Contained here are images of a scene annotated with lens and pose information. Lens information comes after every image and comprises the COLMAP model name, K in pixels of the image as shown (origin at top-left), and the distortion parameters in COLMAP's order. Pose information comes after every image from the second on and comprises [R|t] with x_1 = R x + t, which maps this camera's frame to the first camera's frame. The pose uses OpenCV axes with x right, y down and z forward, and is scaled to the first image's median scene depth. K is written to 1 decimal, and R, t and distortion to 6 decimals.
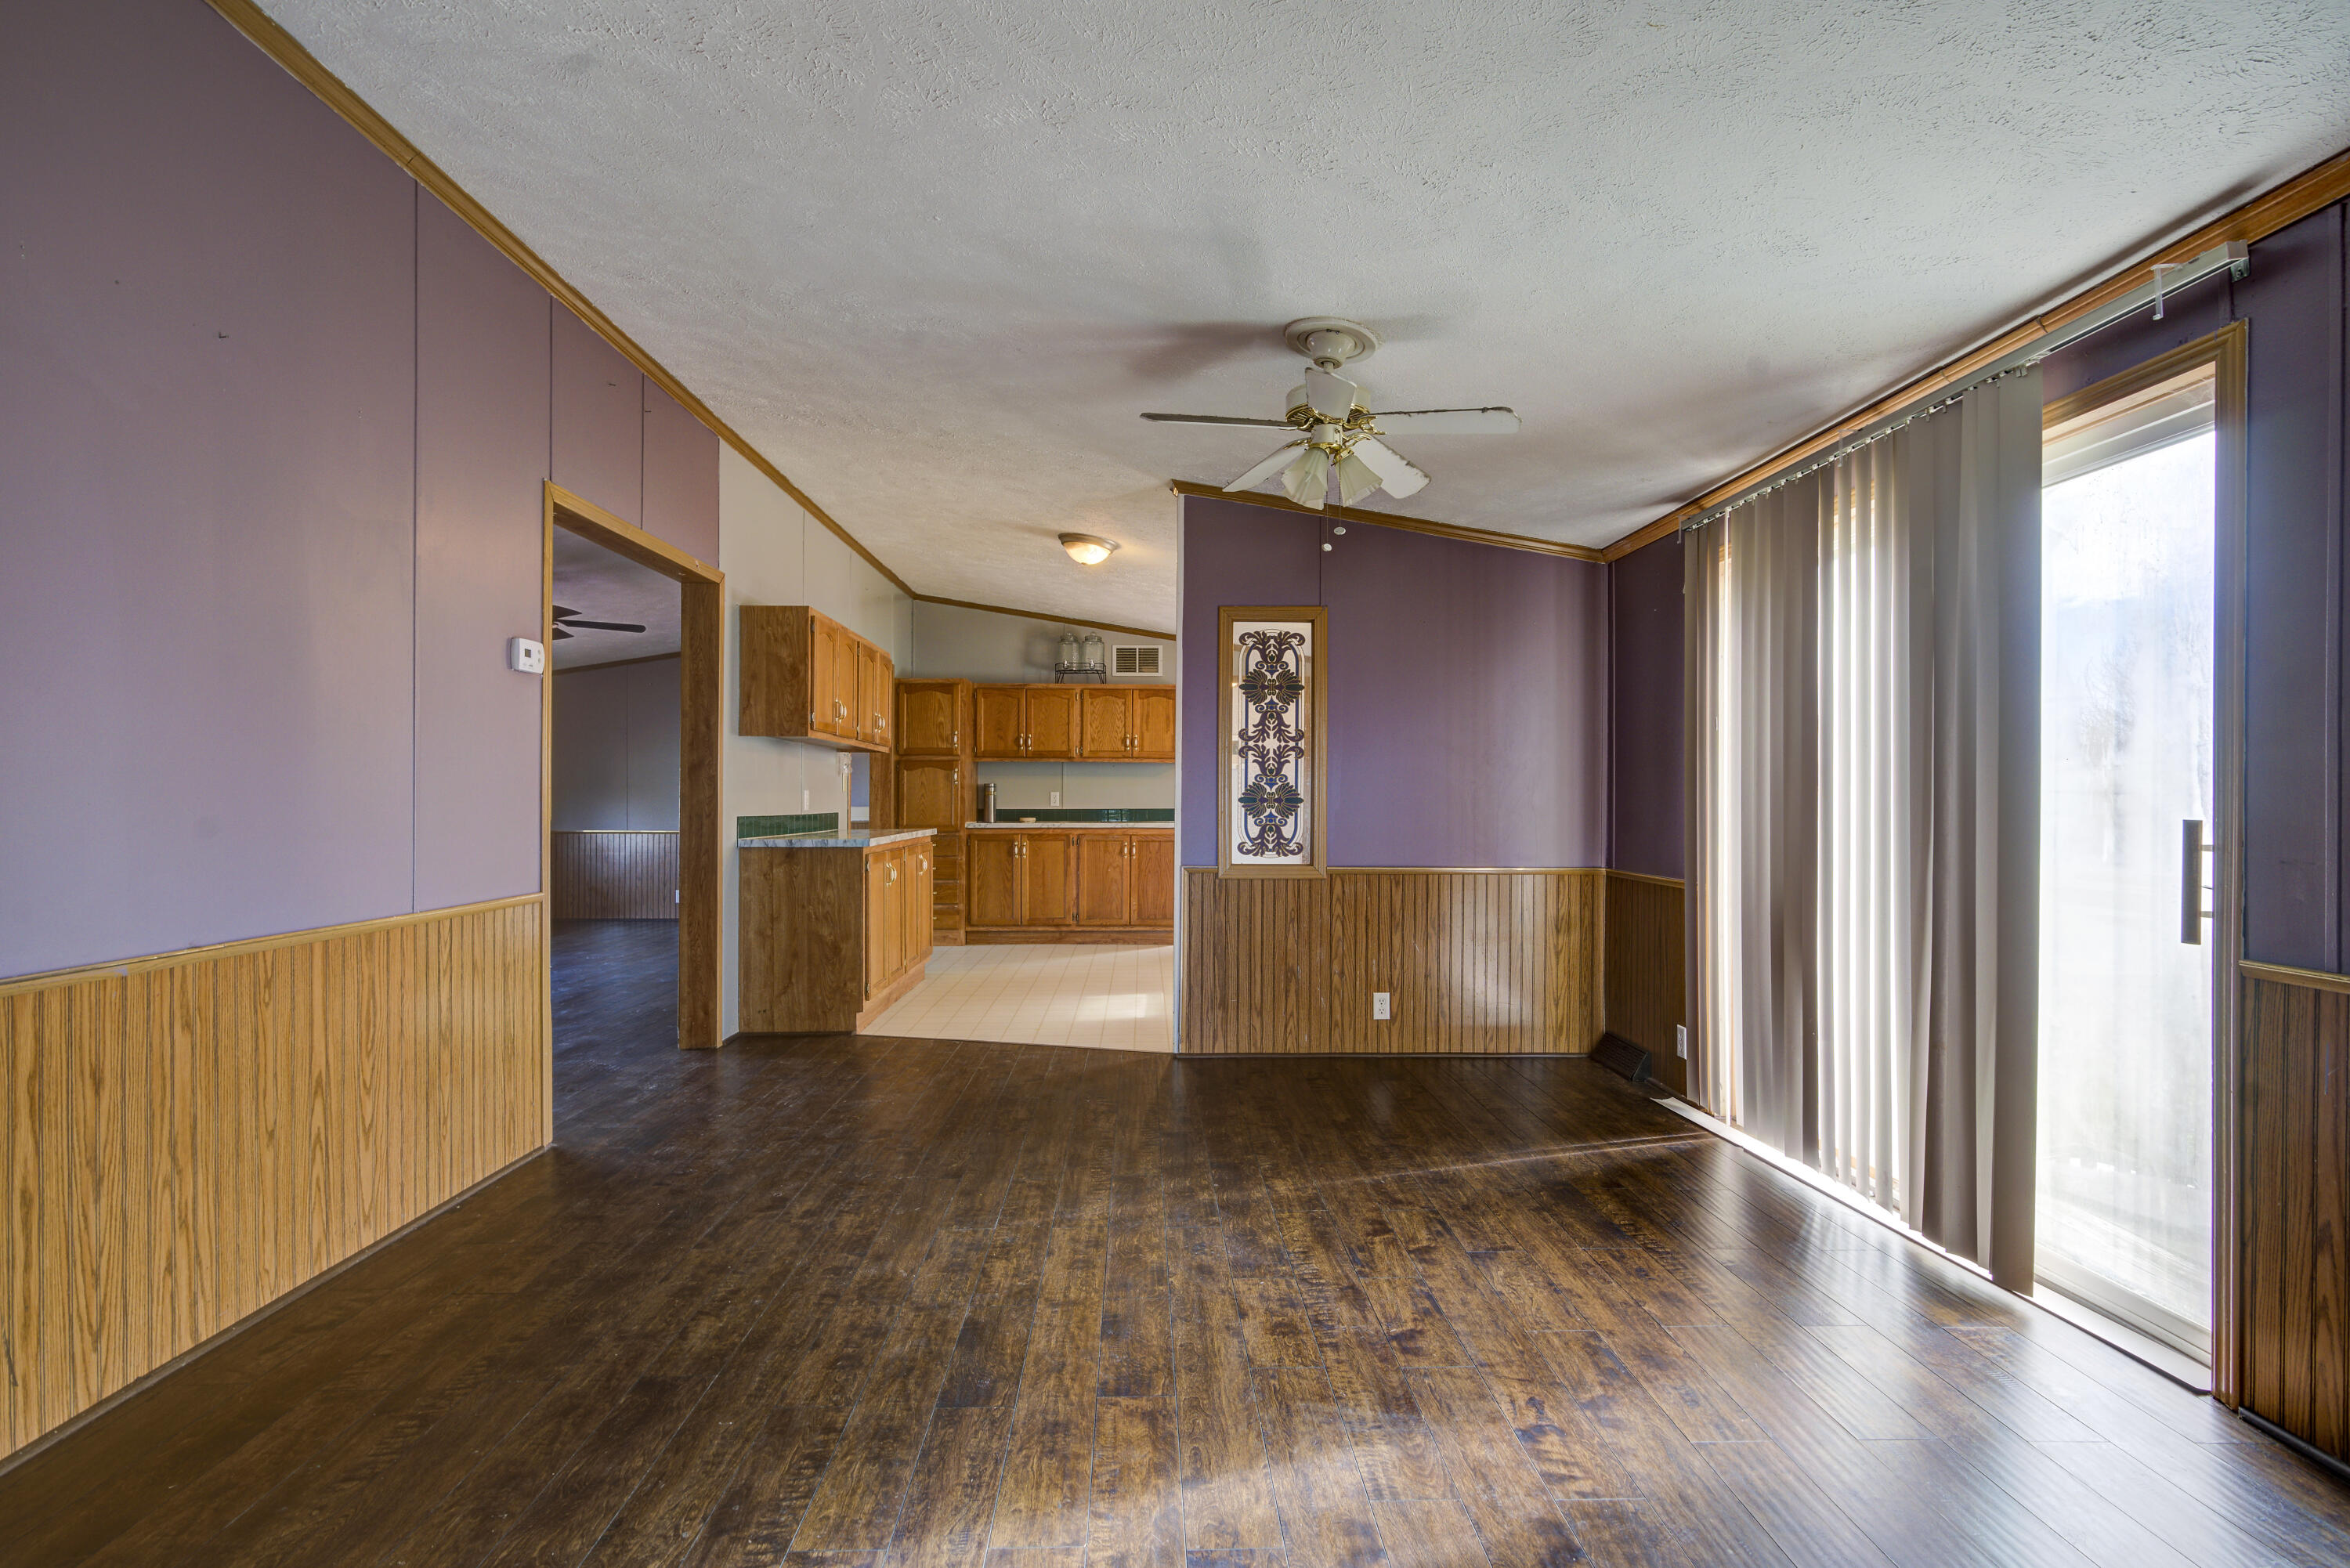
lens RADIAL K [[1139.2, 0, 1175.0], [0, 1139.2, 784.0], [0, 0, 1]] dist [-0.001160, -0.000400]
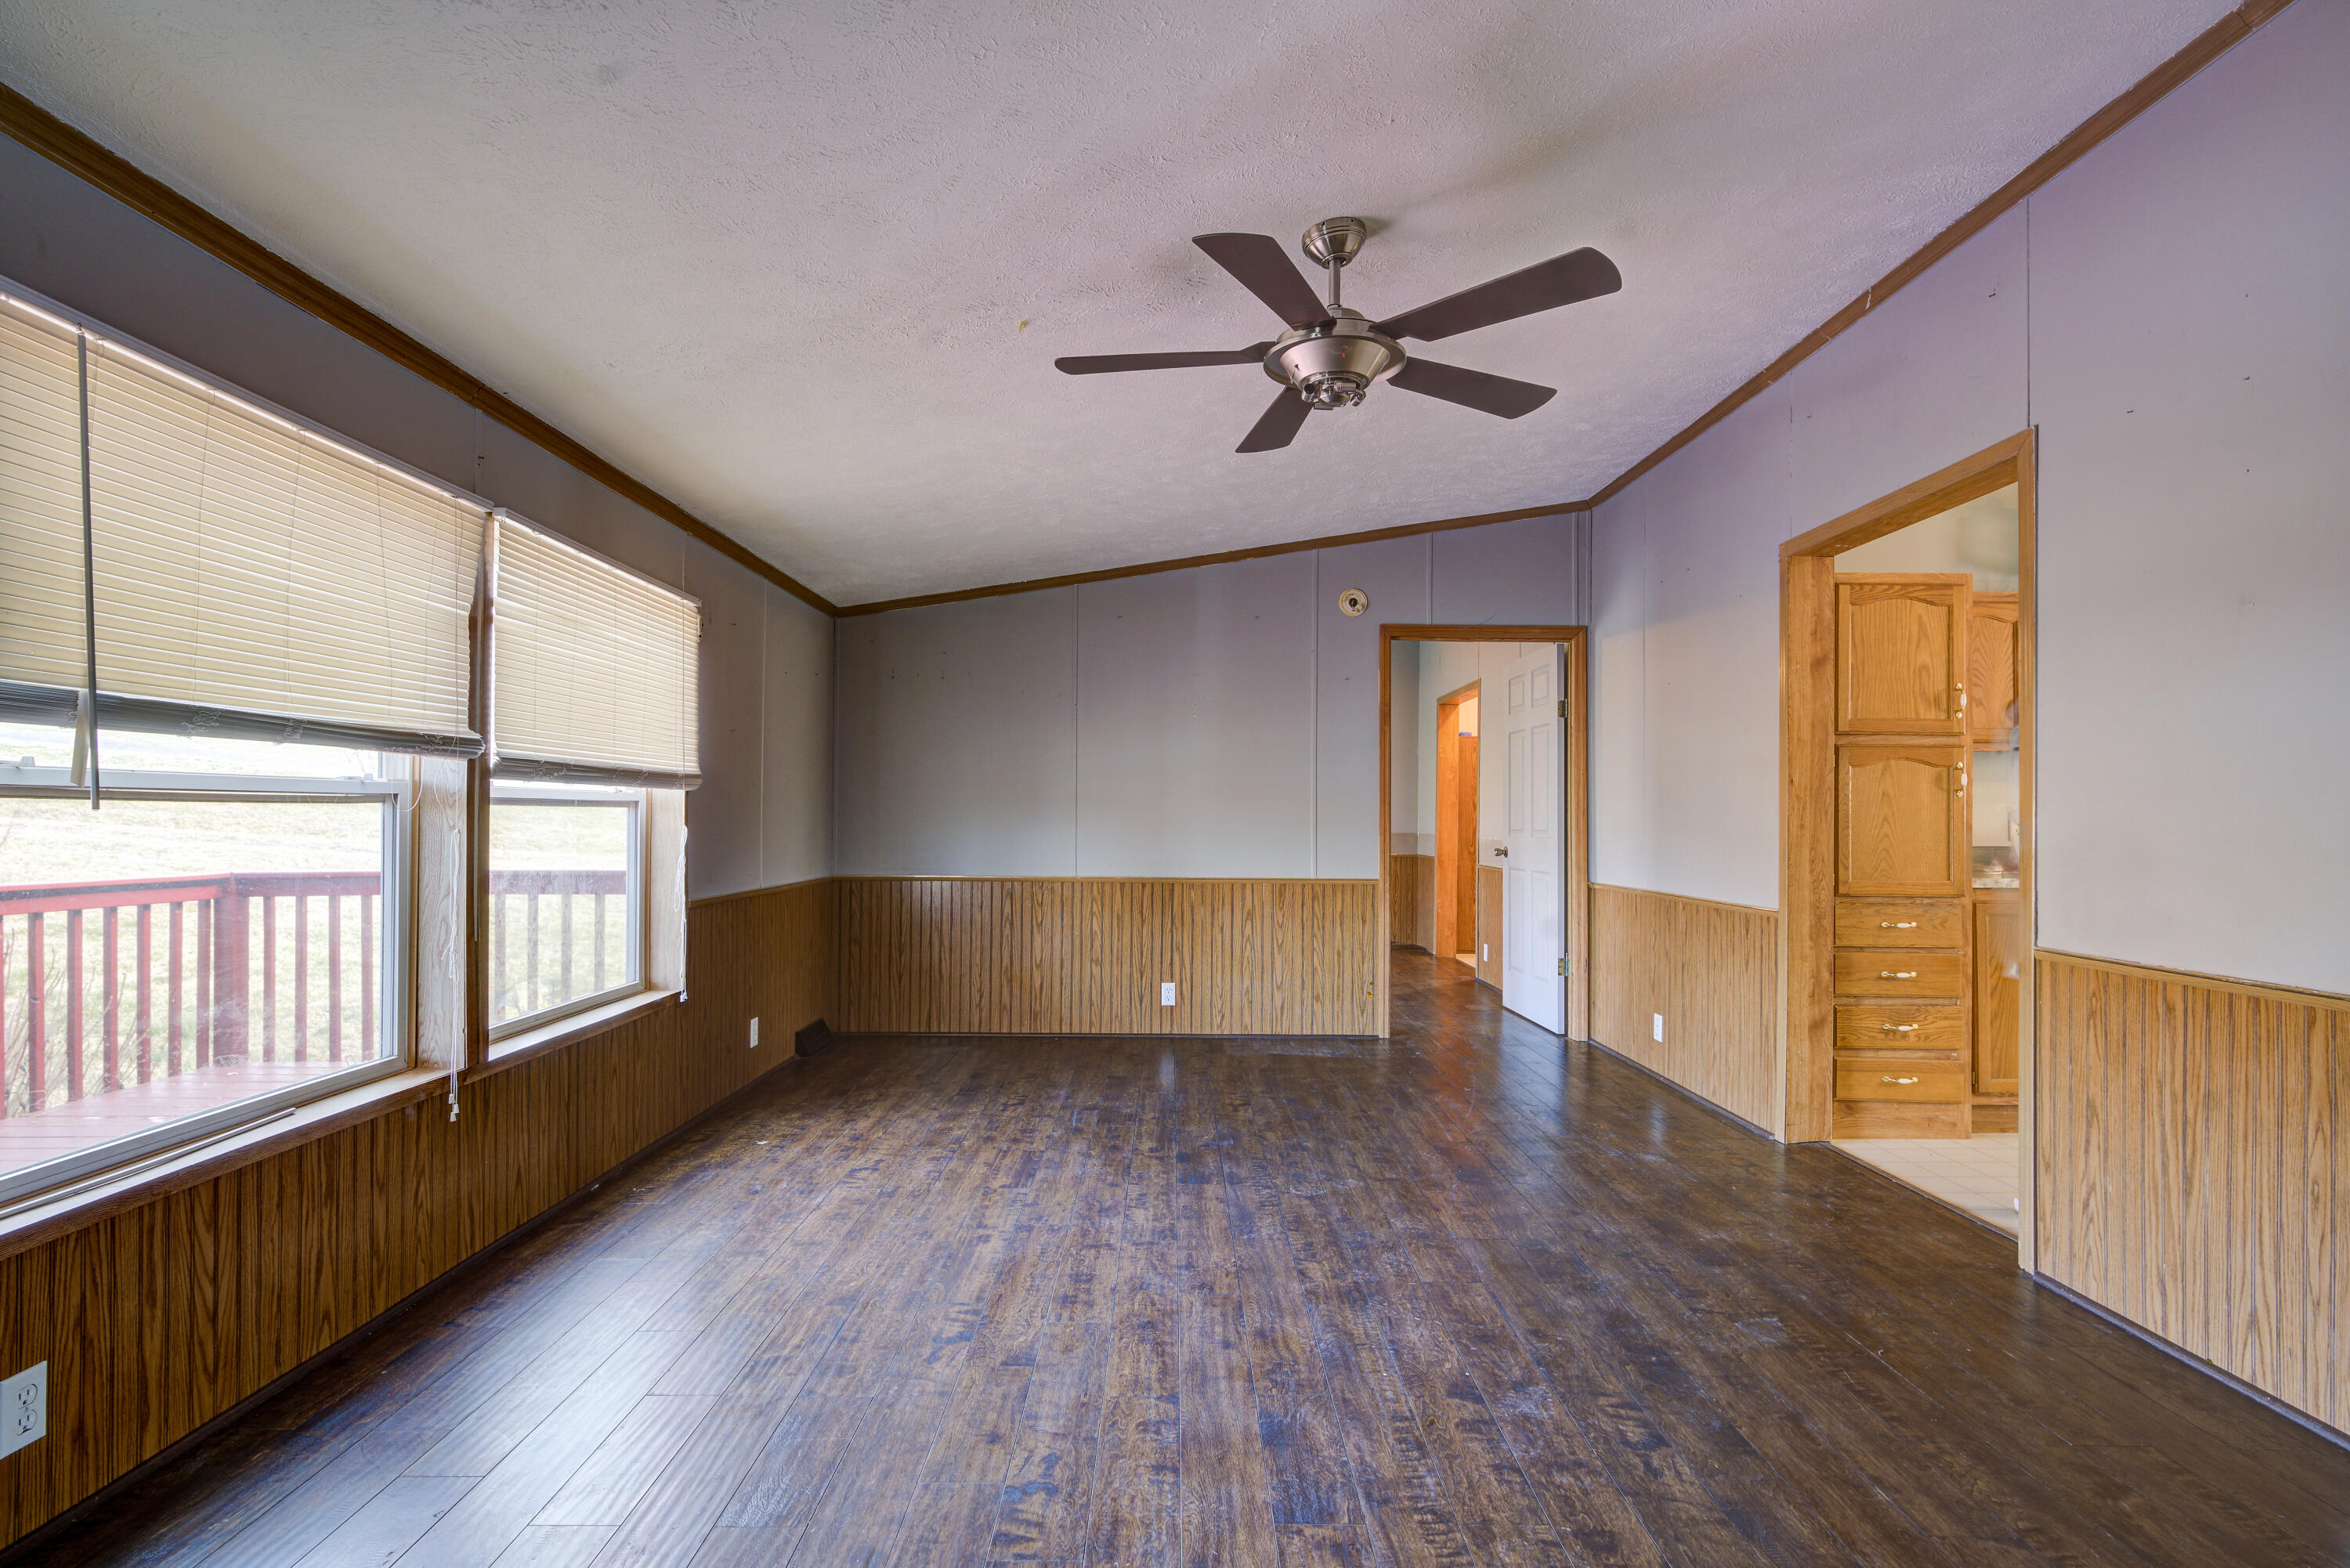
lens RADIAL K [[1164.6, 0, 1174.8], [0, 1164.6, 806.3], [0, 0, 1]] dist [0.001605, 0.000195]
pose [[0.999814, 0.005829, -0.018388, -0.499937], [-0.005788, 0.999981, 0.002245, 0.005220], [0.018401, -0.002138, 0.999828, 0.500039]]
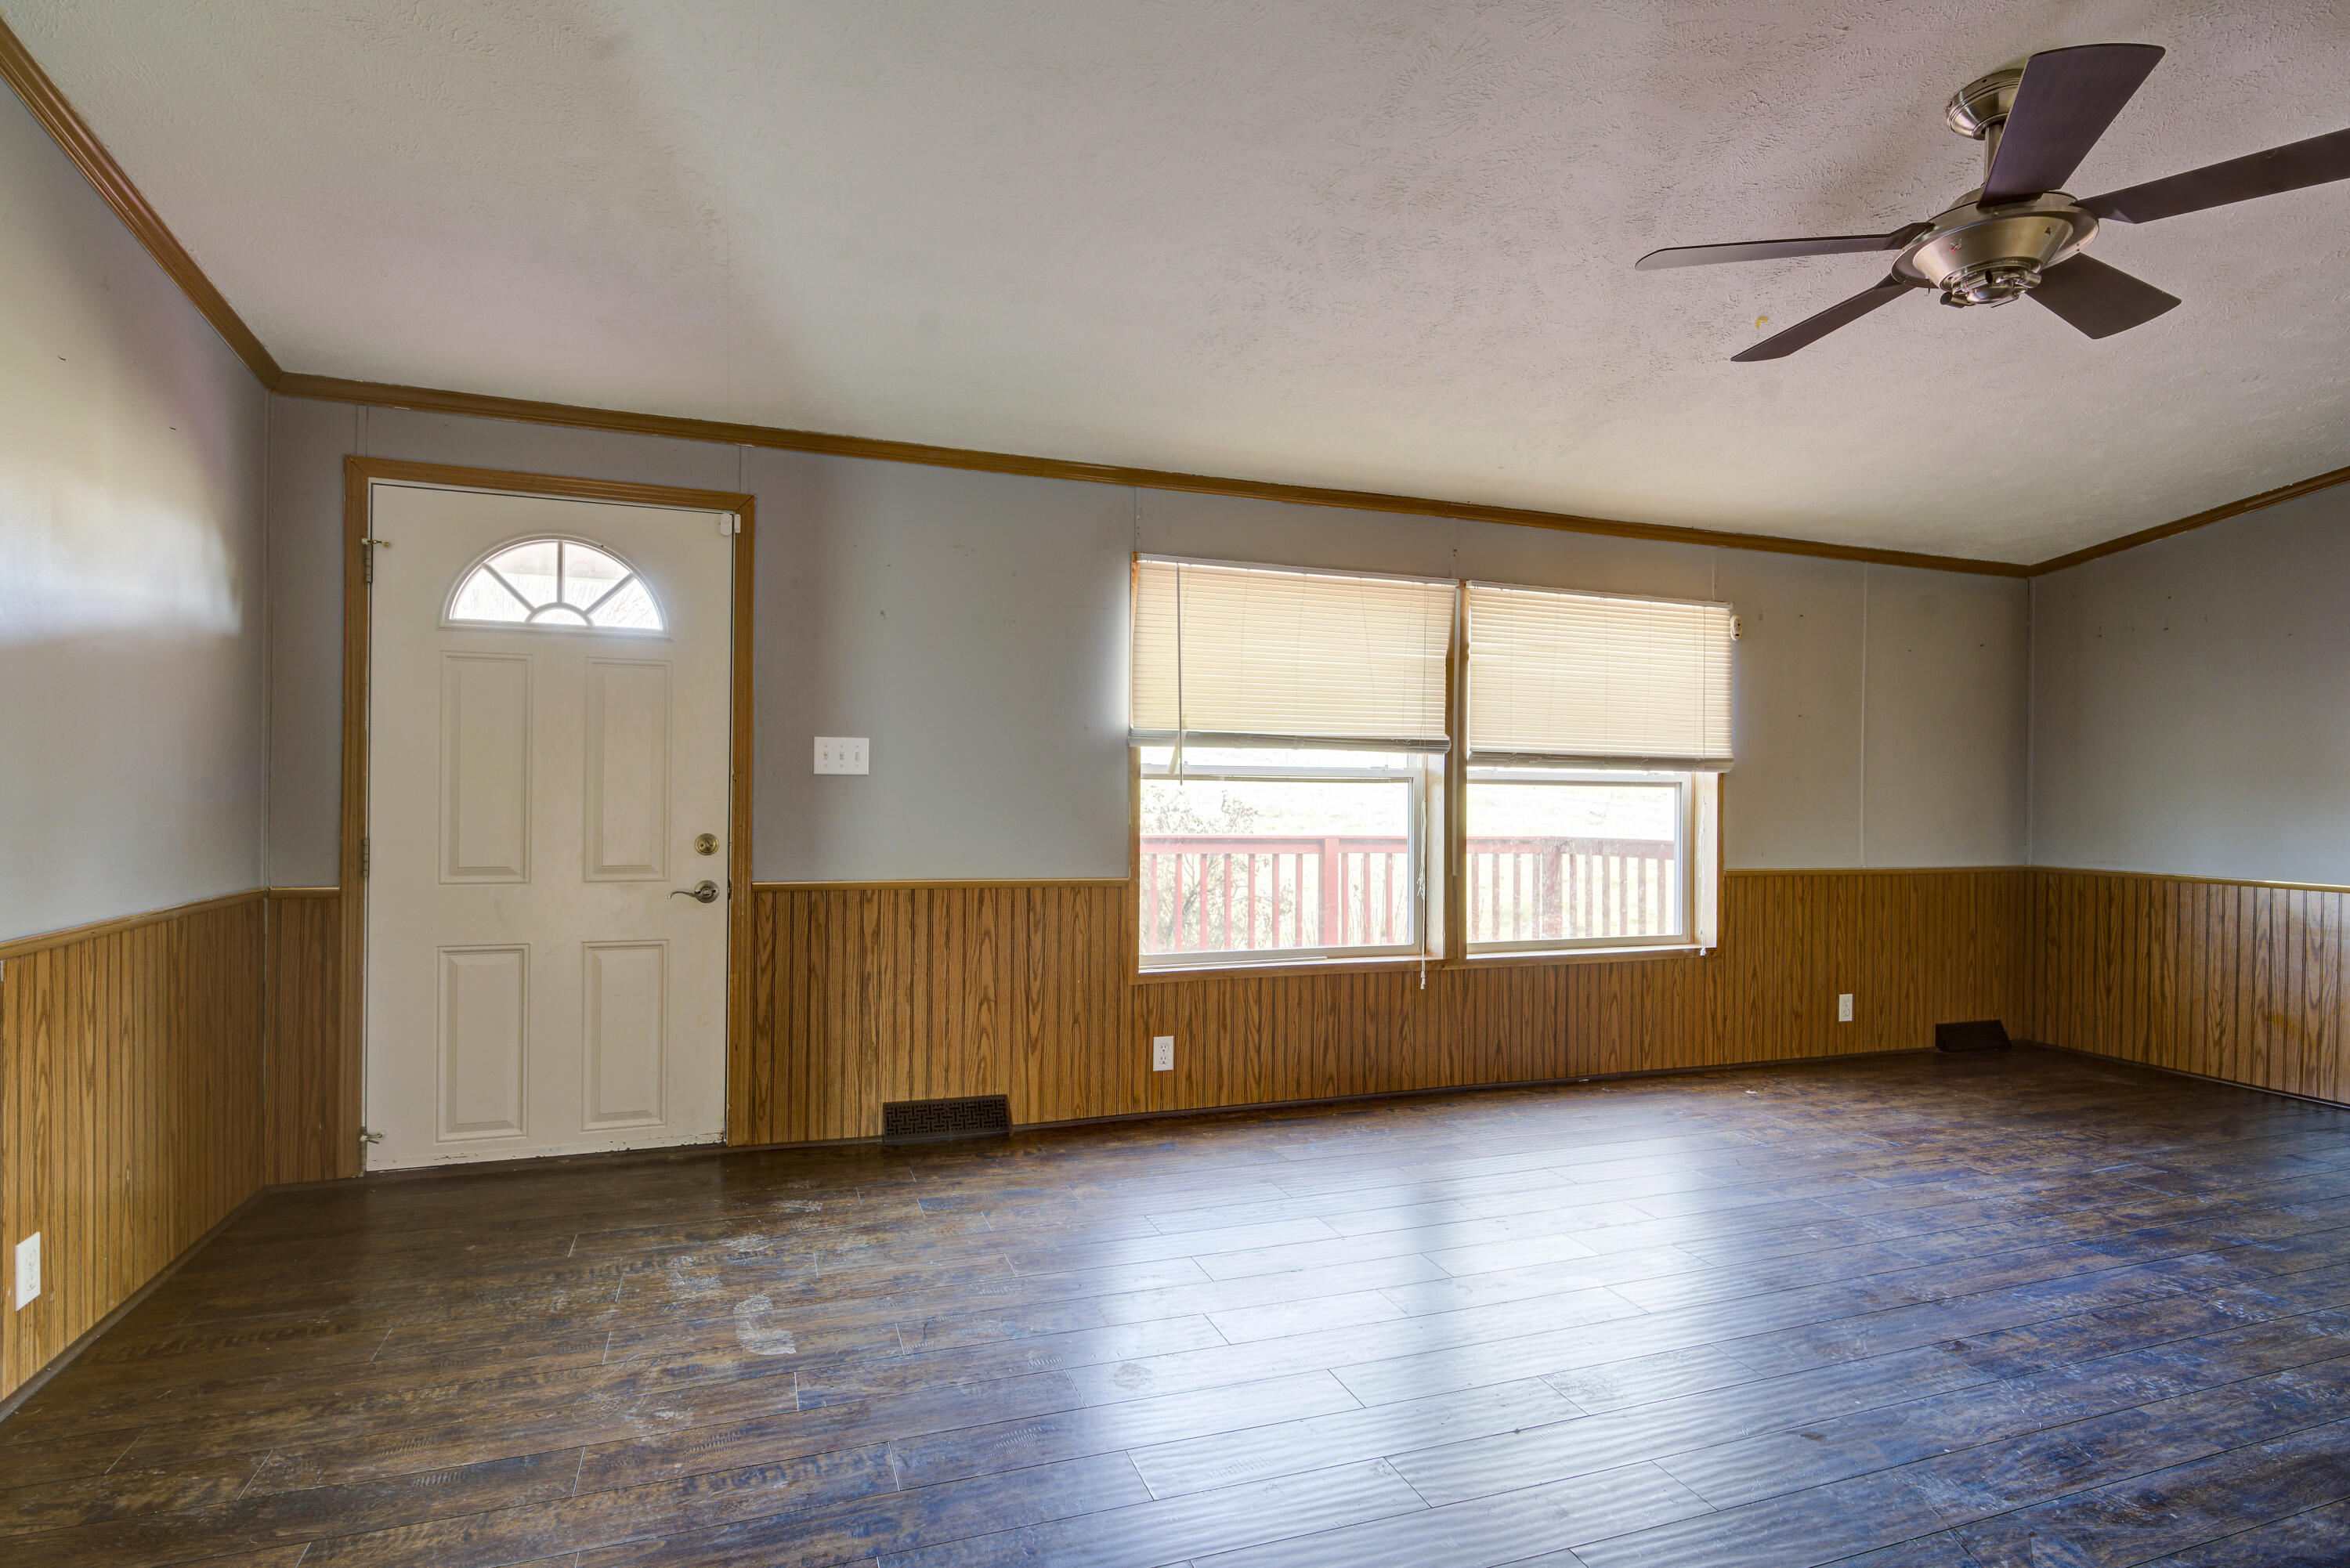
lens RADIAL K [[1183.3, 0, 1176.5], [0, 1183.3, 793.6], [0, 0, 1]] dist [0.000375, 0.000975]
pose [[0.333753, 0.009374, -0.942614, -0.267076], [-0.003762, 0.999956, 0.008612, 0.006934], [0.942653, 0.000672, 0.333774, 0.551504]]
